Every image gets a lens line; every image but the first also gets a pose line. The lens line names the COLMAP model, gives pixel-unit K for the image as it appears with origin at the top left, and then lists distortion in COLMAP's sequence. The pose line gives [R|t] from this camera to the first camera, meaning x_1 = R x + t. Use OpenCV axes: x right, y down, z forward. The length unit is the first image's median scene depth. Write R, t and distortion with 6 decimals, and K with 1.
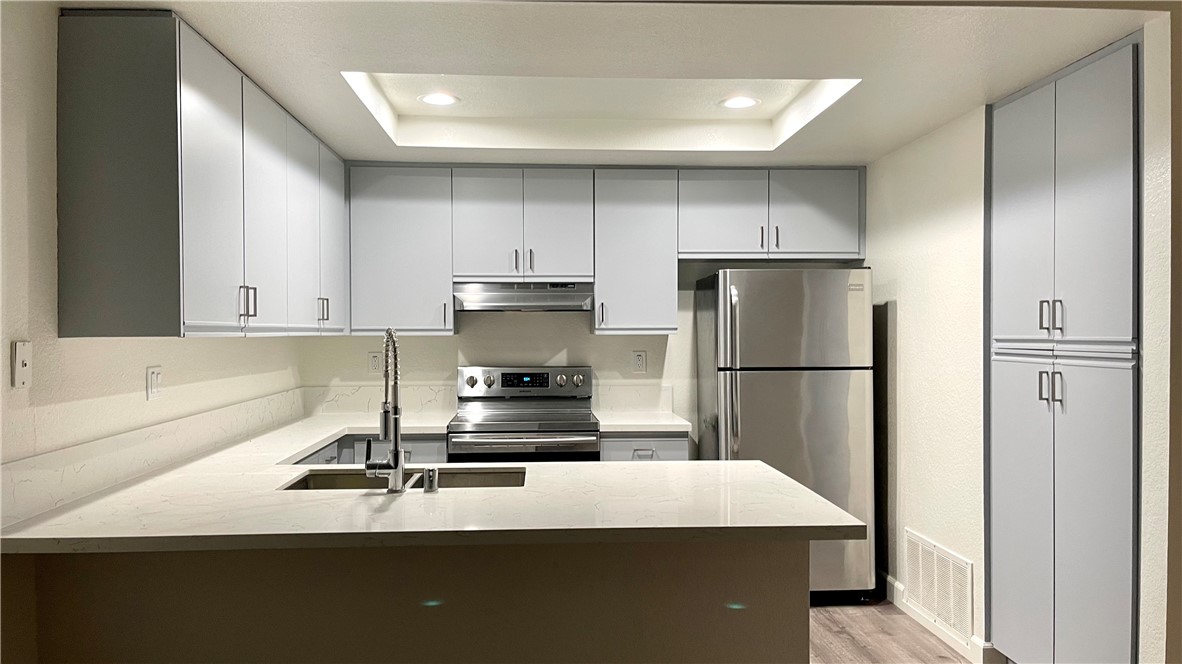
lens RADIAL K [[888.1, 0, 592.6], [0, 888.1, 331.4], [0, 0, 1]] dist [0.039165, -0.016251]
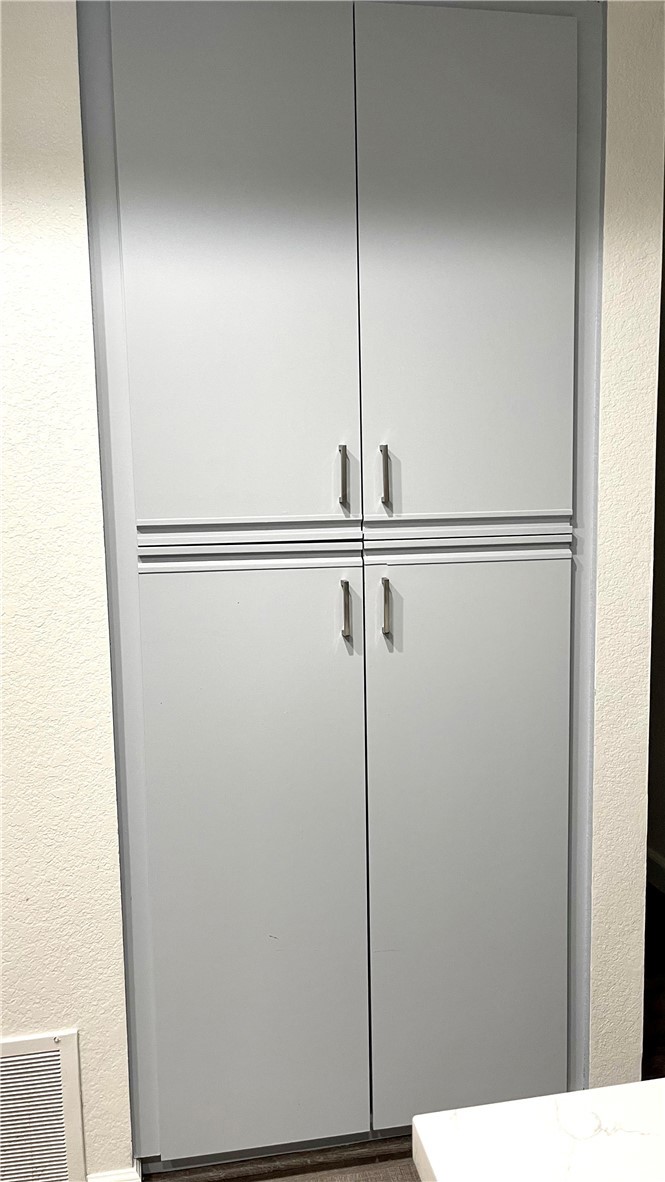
lens RADIAL K [[888.1, 0, 332.7], [0, 888.1, 593.1], [0, 0, 1]] dist [0.039165, -0.016251]
pose [[-0.109949, -0.101195, 0.988772, -0.014575], [0.022086, 0.994309, 0.104218, -0.003342], [-0.993692, 0.033296, -0.107088, 1.080729]]
